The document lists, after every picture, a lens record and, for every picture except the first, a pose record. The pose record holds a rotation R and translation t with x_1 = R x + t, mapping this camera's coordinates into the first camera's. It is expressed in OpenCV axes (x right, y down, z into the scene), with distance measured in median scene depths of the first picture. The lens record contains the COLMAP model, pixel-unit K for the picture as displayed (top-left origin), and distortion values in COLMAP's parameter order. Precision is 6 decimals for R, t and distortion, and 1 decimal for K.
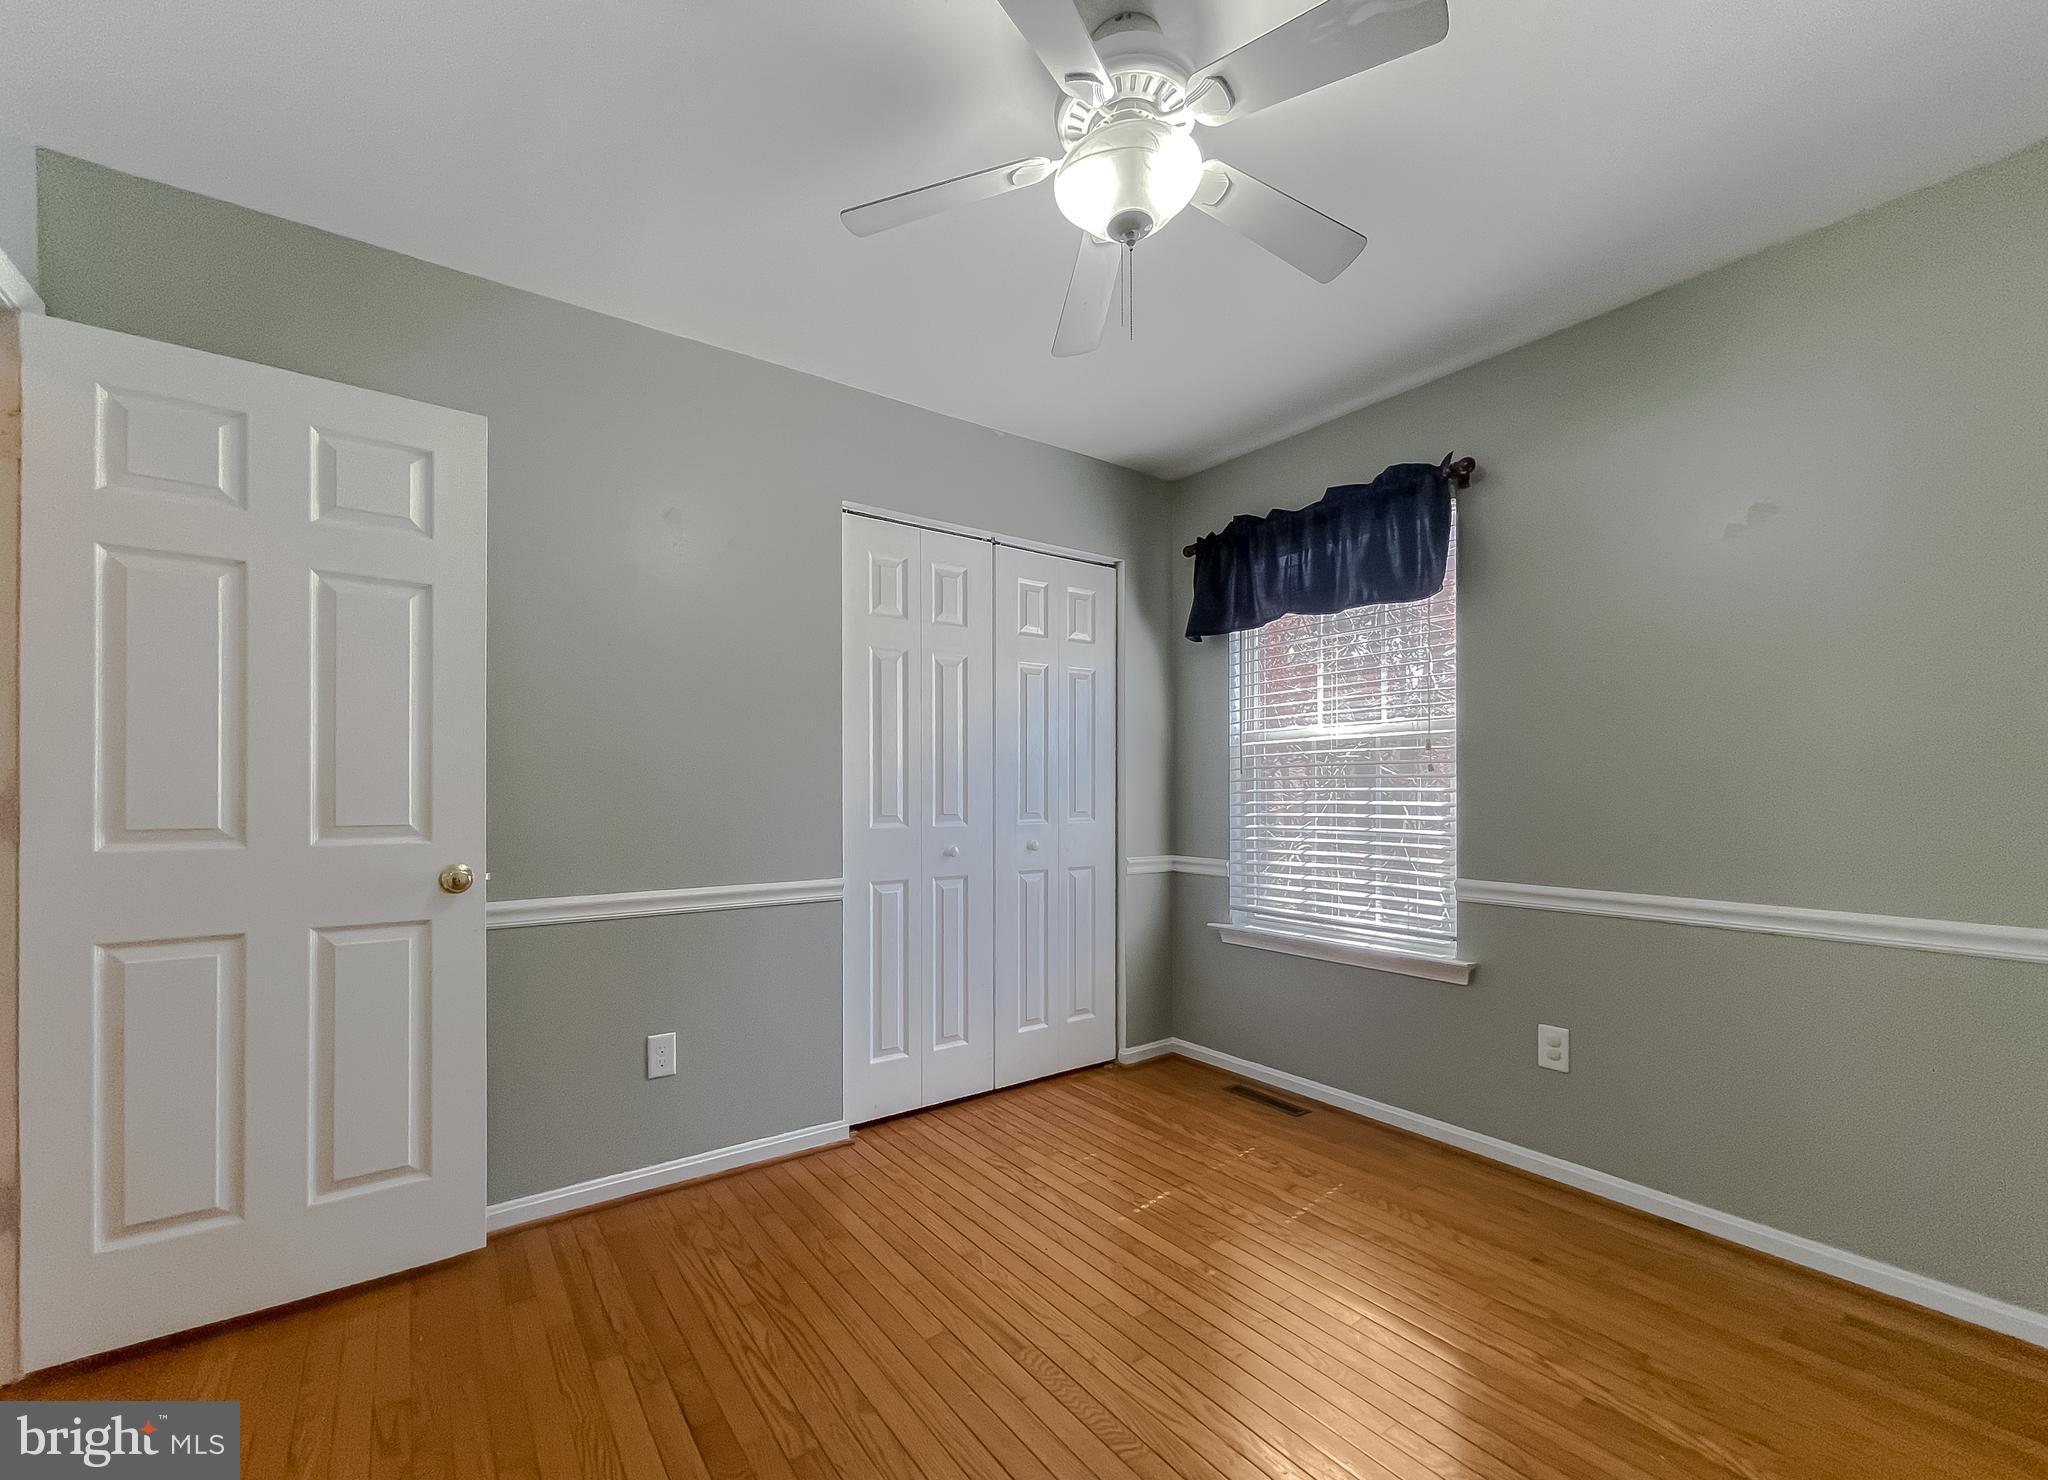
lens RADIAL K [[861.5, 0, 1026.7], [0, 861.5, 784.3], [0, 0, 1]] dist [0.000403, 0.000239]
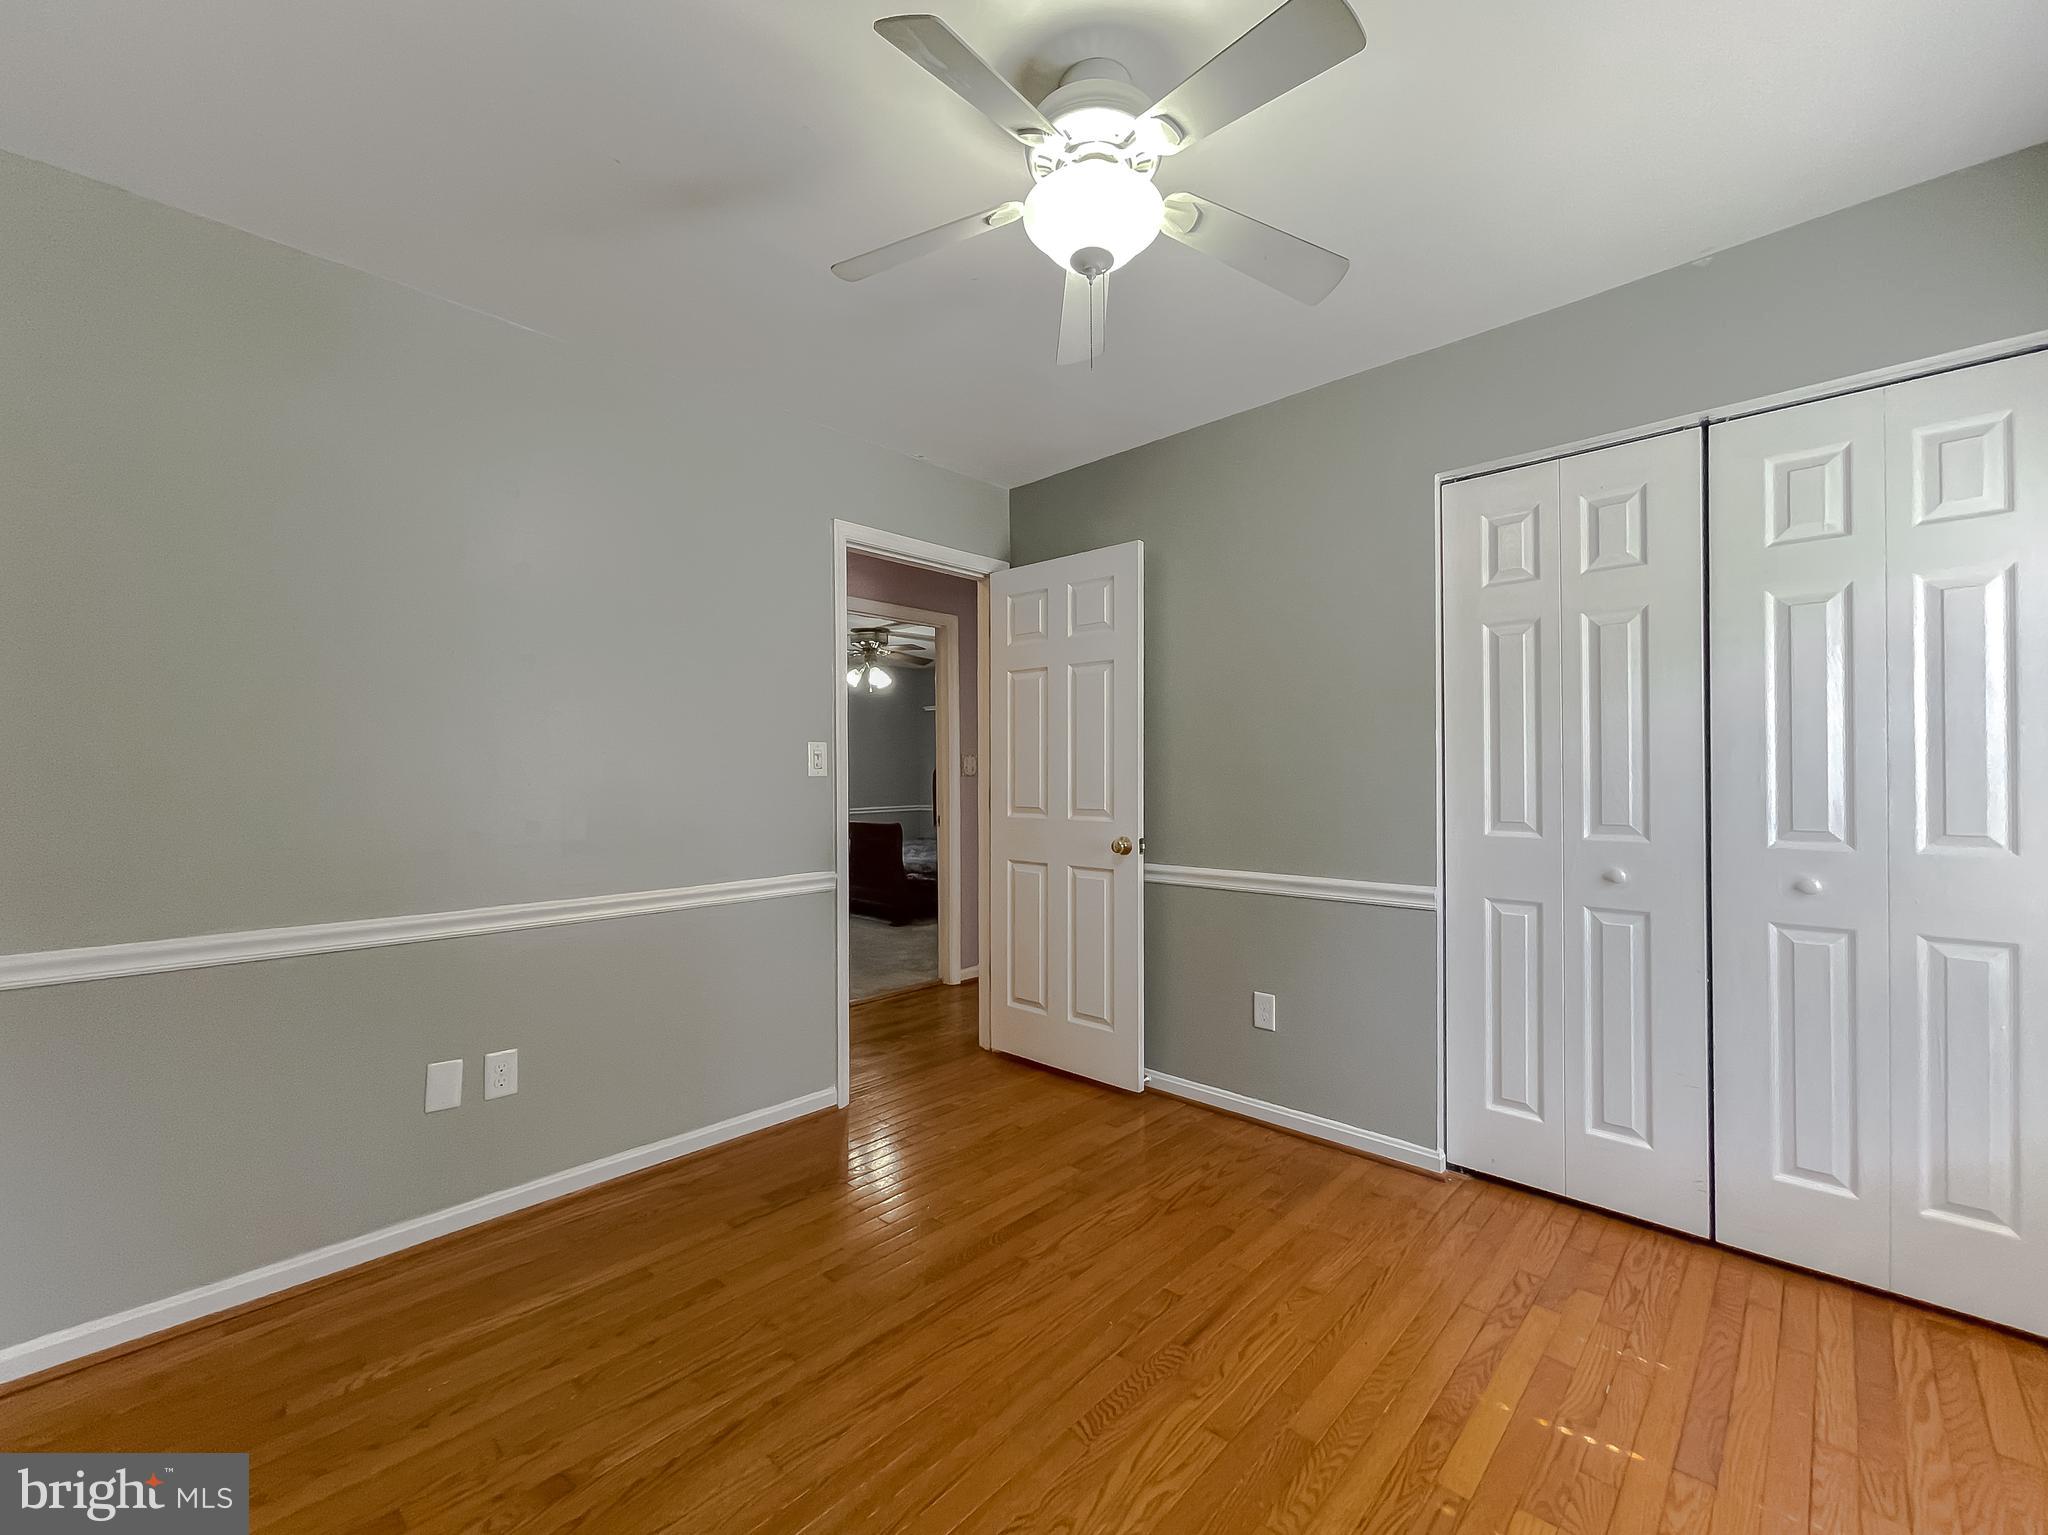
lens RADIAL K [[843.6, 0, 1030.7], [0, 843.6, 785.7], [0, 0, 1]] dist [-0.004039, 0.001108]
pose [[0.172867, -0.000147, -0.984945, 0.594833], [-0.000710, 1.000000, -0.000274, 0.001724], [0.984945, 0.000746, 0.172867, 0.421823]]
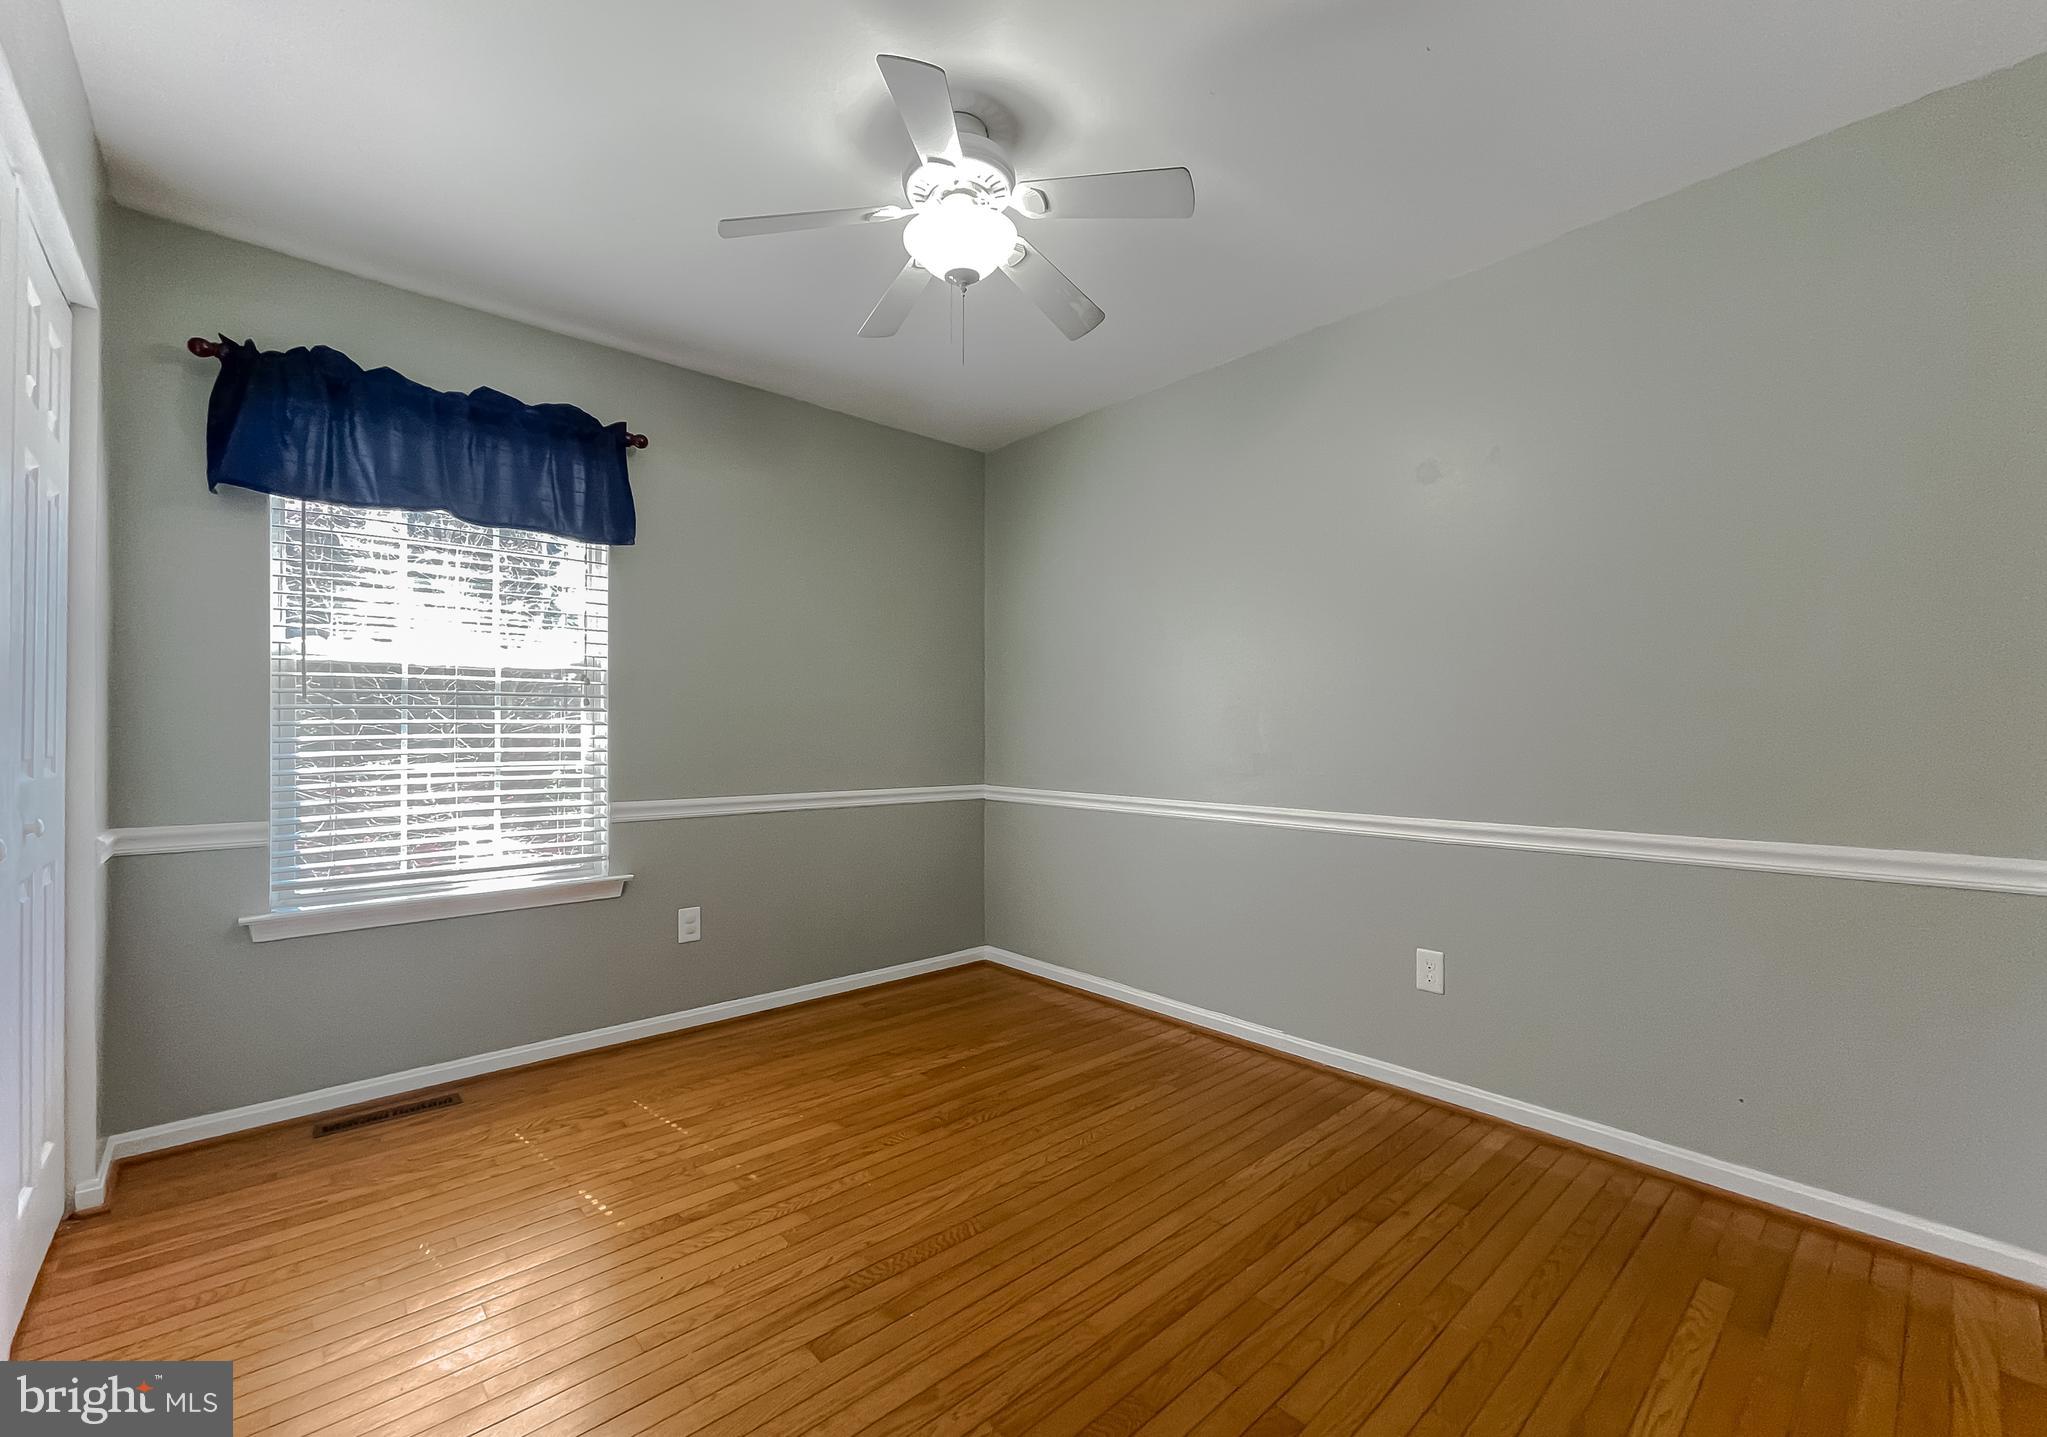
lens RADIAL K [[856.8, 0, 1014.3], [0, 856.8, 719.2], [0, 0, 1]] dist [-0.011109, 0.000041]
pose [[-0.108930, 0.015846, 0.993923, -0.641892], [-0.005476, 0.999848, -0.016540, 0.017124], [-0.994034, -0.007245, -0.108827, 0.593770]]
